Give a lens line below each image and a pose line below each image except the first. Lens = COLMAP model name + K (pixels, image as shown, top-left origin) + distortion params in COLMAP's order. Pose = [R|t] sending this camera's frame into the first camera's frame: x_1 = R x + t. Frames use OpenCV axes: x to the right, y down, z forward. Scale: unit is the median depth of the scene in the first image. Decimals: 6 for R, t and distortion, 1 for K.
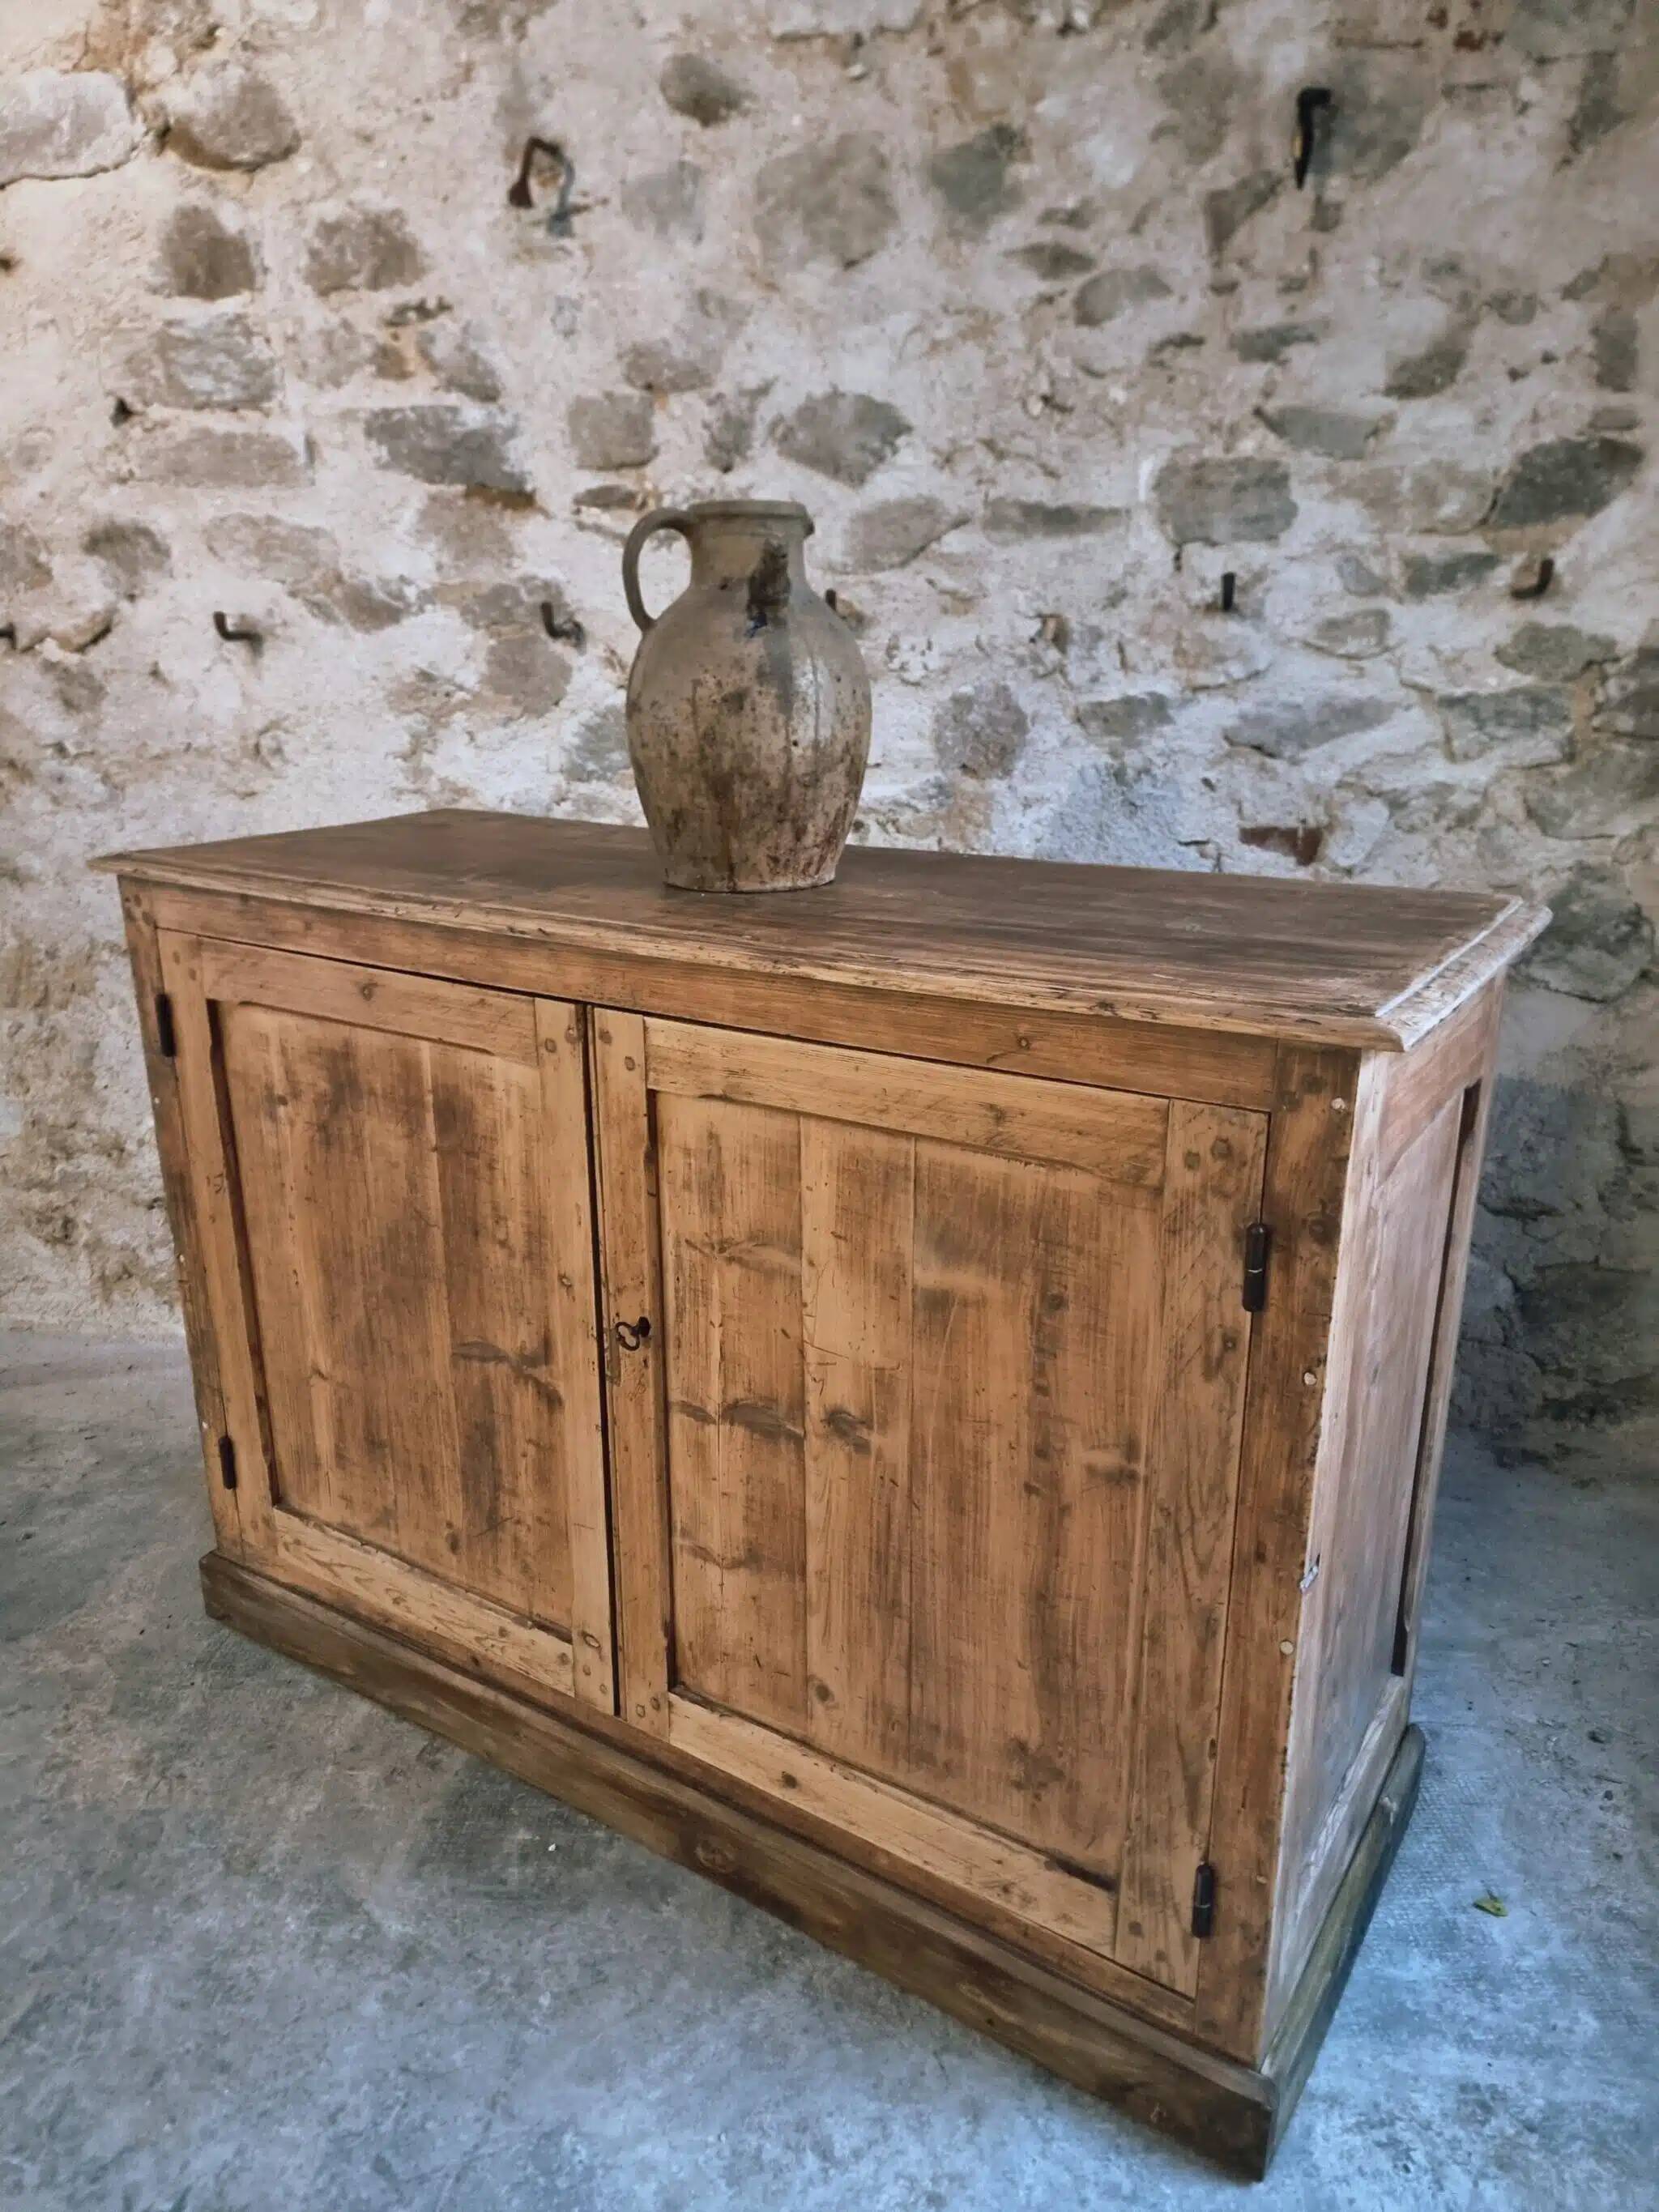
lens RADIAL K [[1544.8, 0, 806.7], [0, 1544.8, 1125.7], [0, 0, 1]] dist [0.053579, -0.053627]
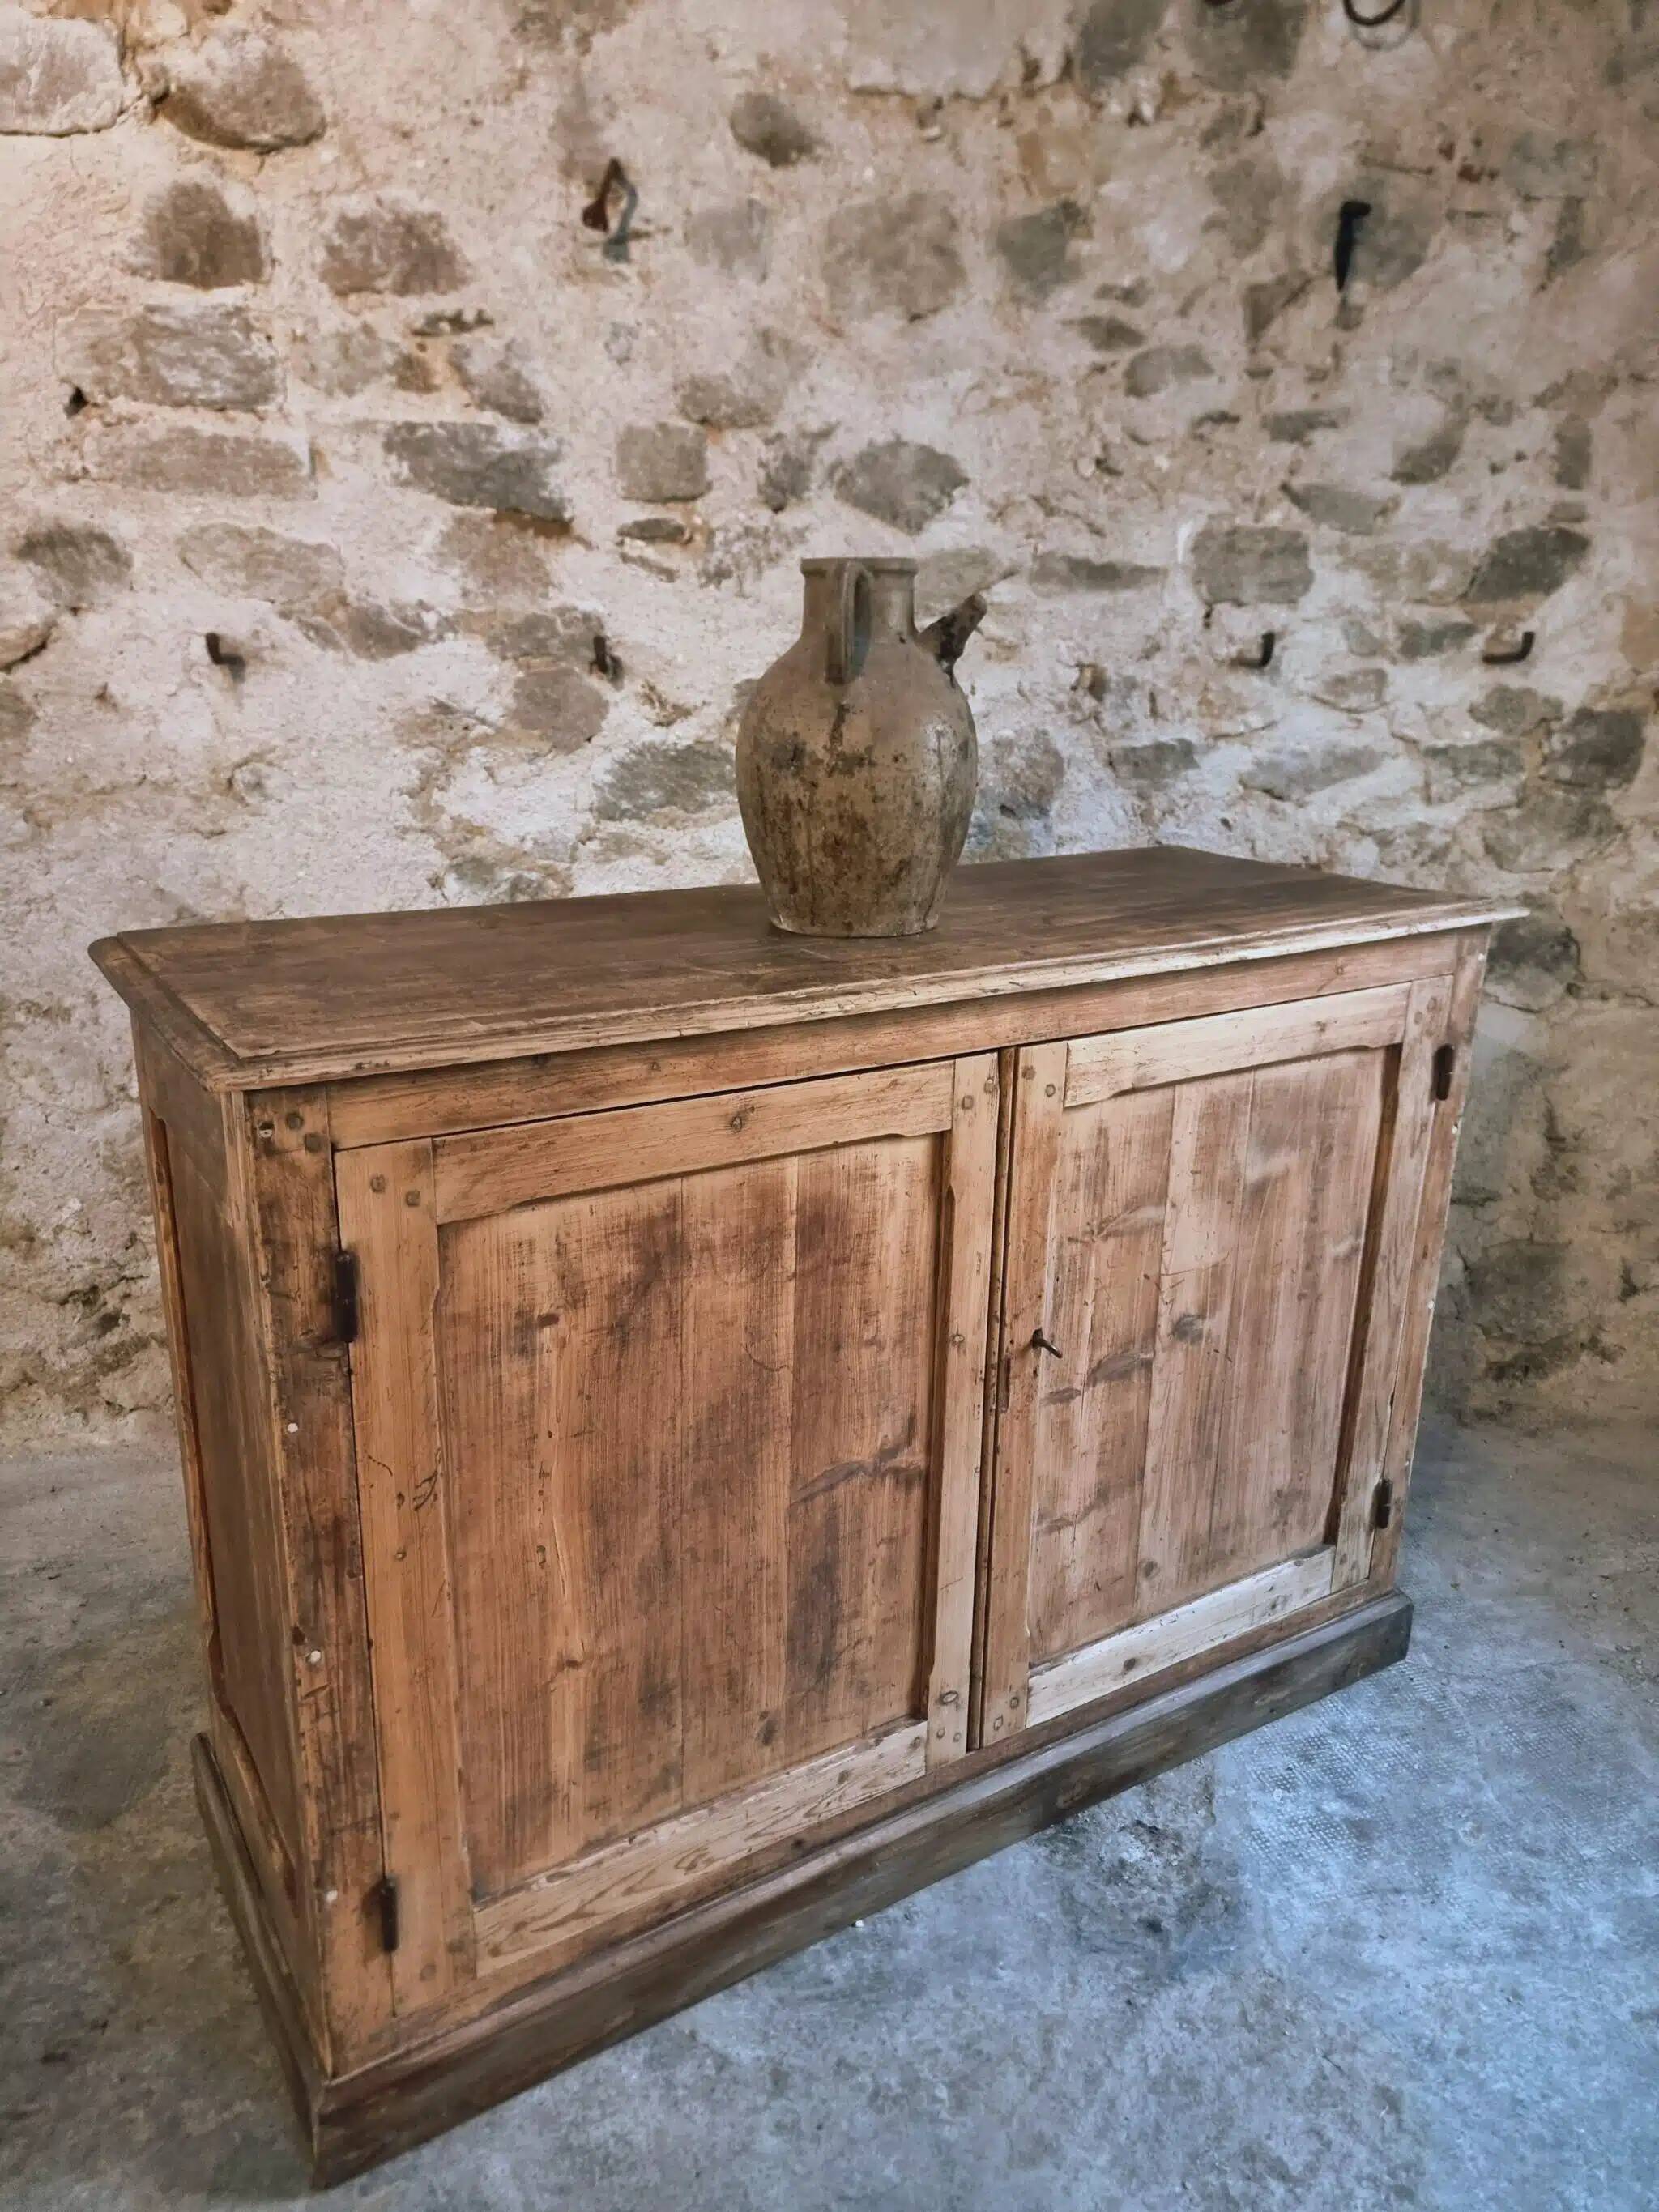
lens RADIAL K [[1544.2, 0, 821.2], [0, 1544.2, 1105.8], [0, 0, 1]] dist [0.057363, -0.055922]
pose [[0.957406, -0.053161, 0.283809, -0.339201], [0.058252, 0.998257, -0.009522, -0.032129], [-0.282808, 0.025649, 0.958833, 0.053742]]
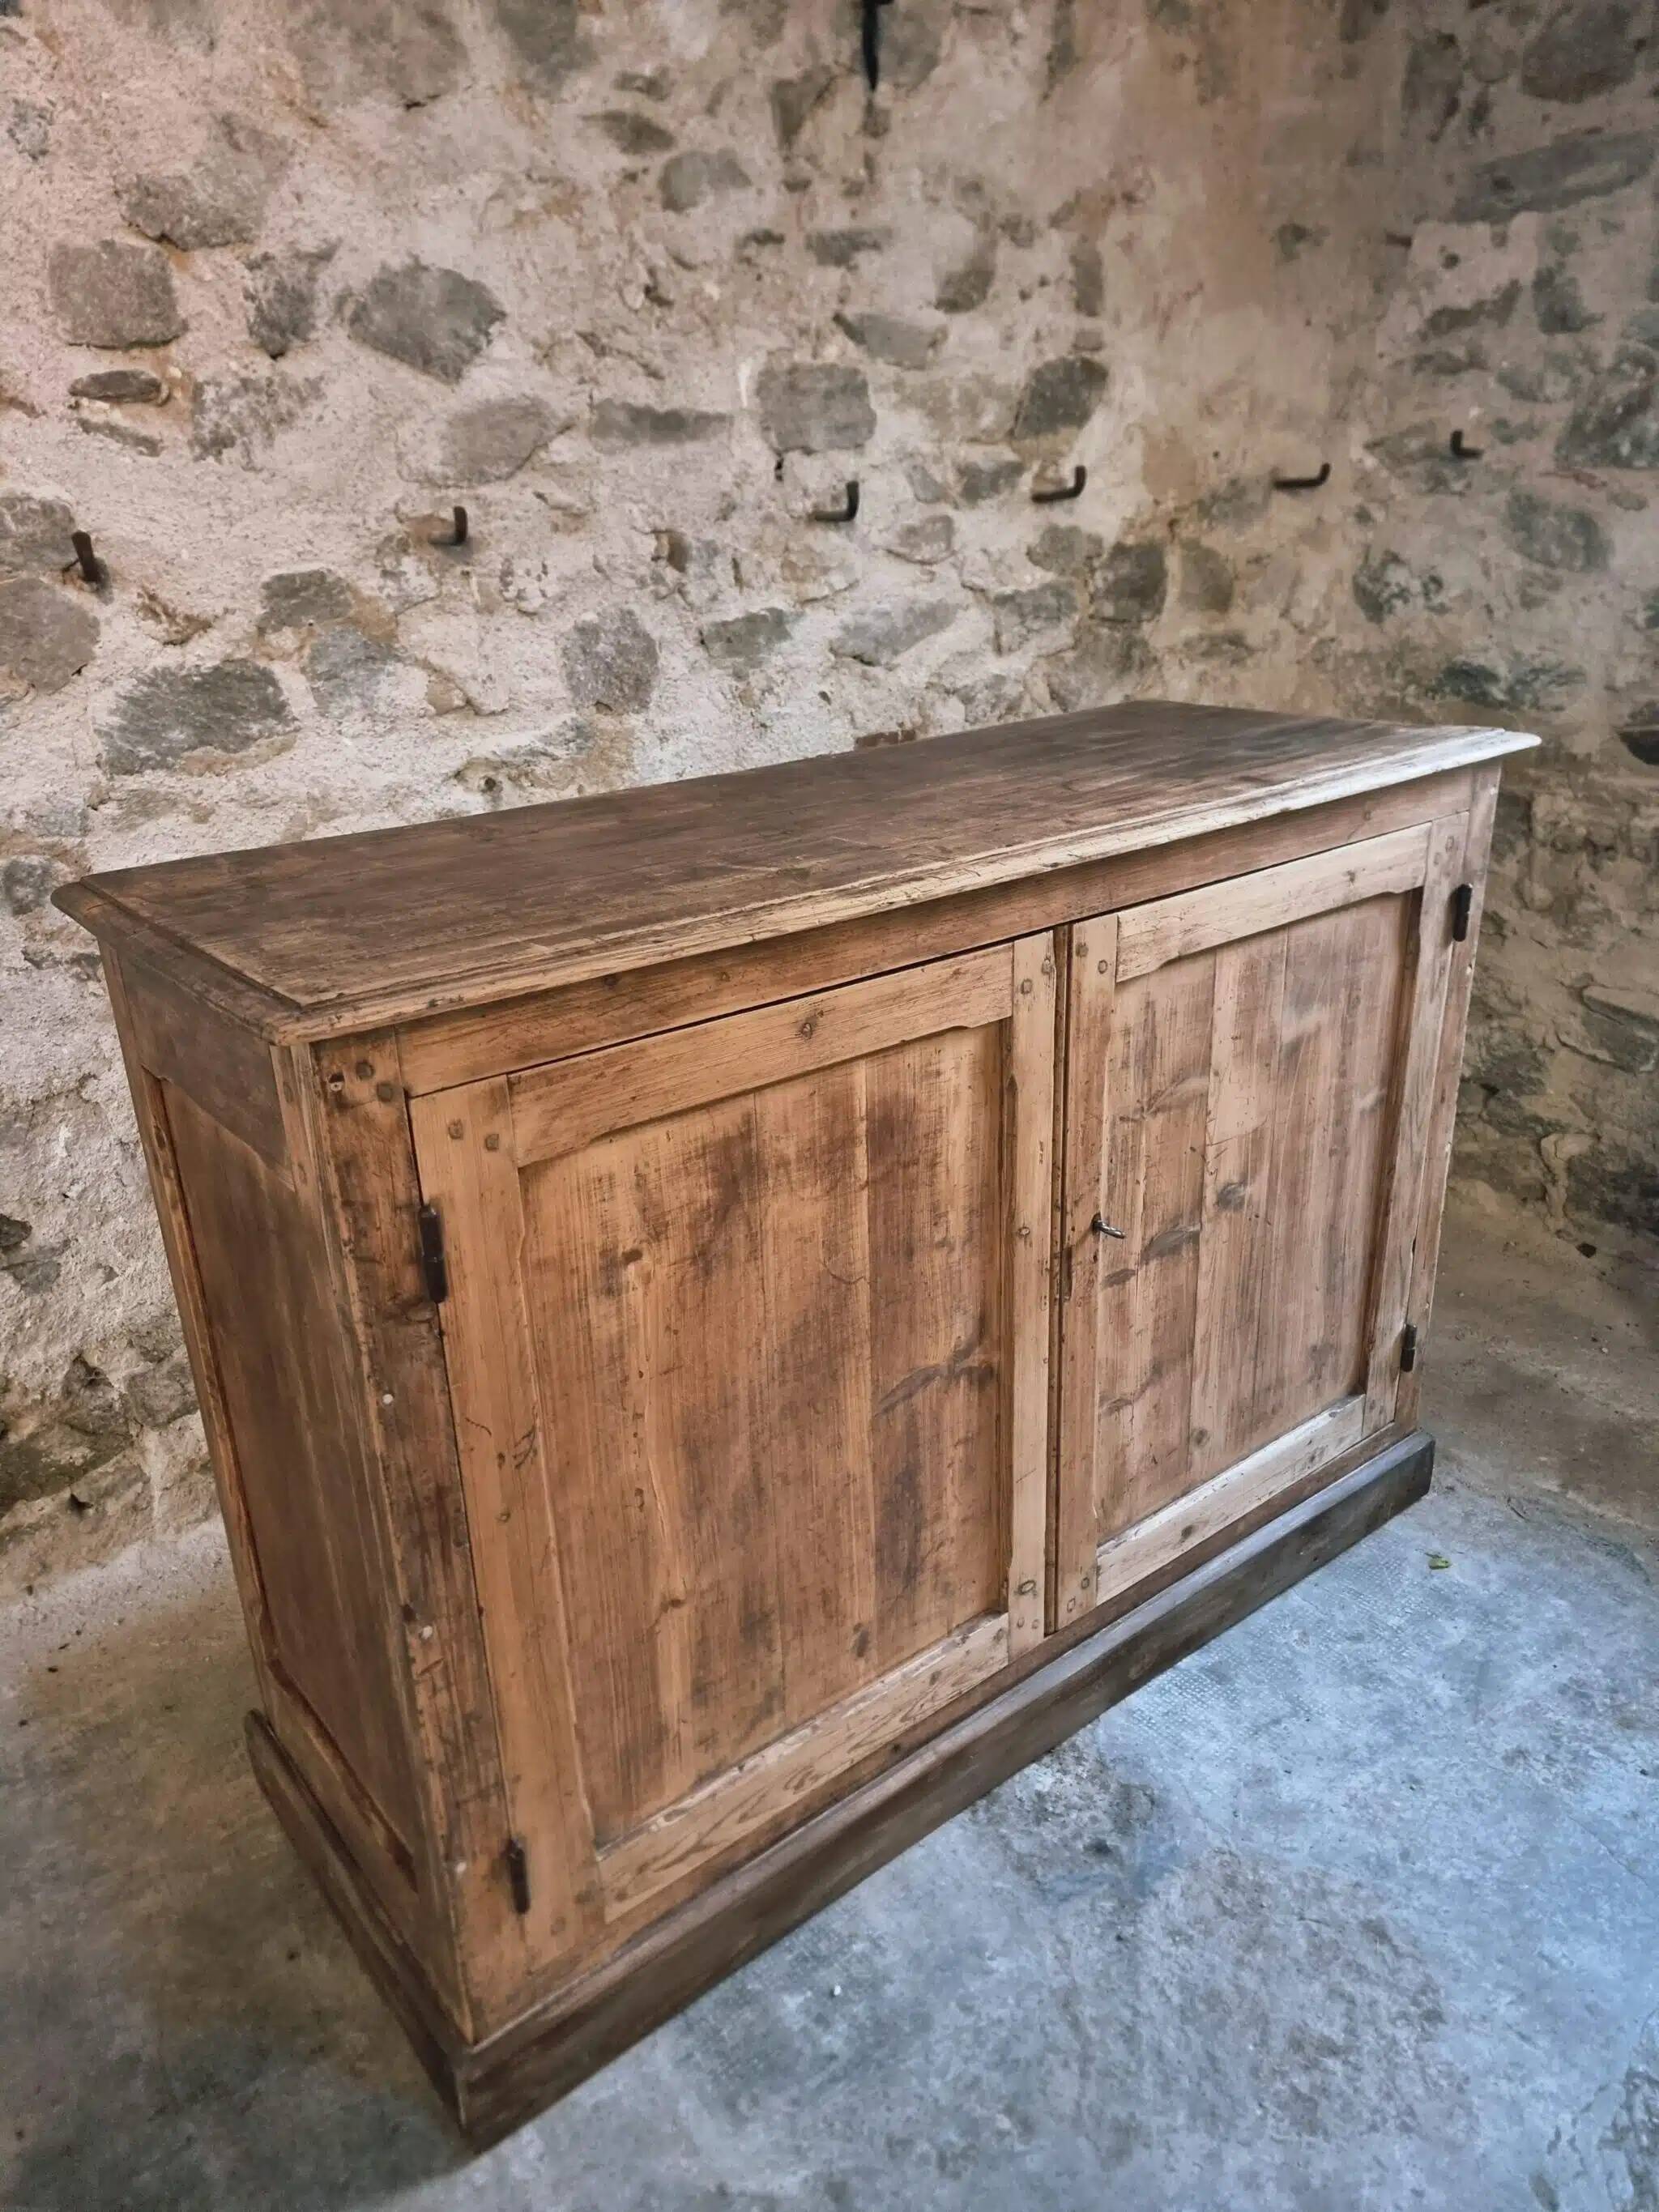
lens RADIAL K [[1544.3, 0, 805.7], [0, 1544.3, 1118.2], [0, 0, 1]] dist [0.059969, -0.054977]
pose [[0.746938, -0.263629, 0.610396, -0.453473], [0.236548, 0.963336, 0.126602, -0.090243], [-0.621393, 0.049825, 0.781913, 0.243858]]
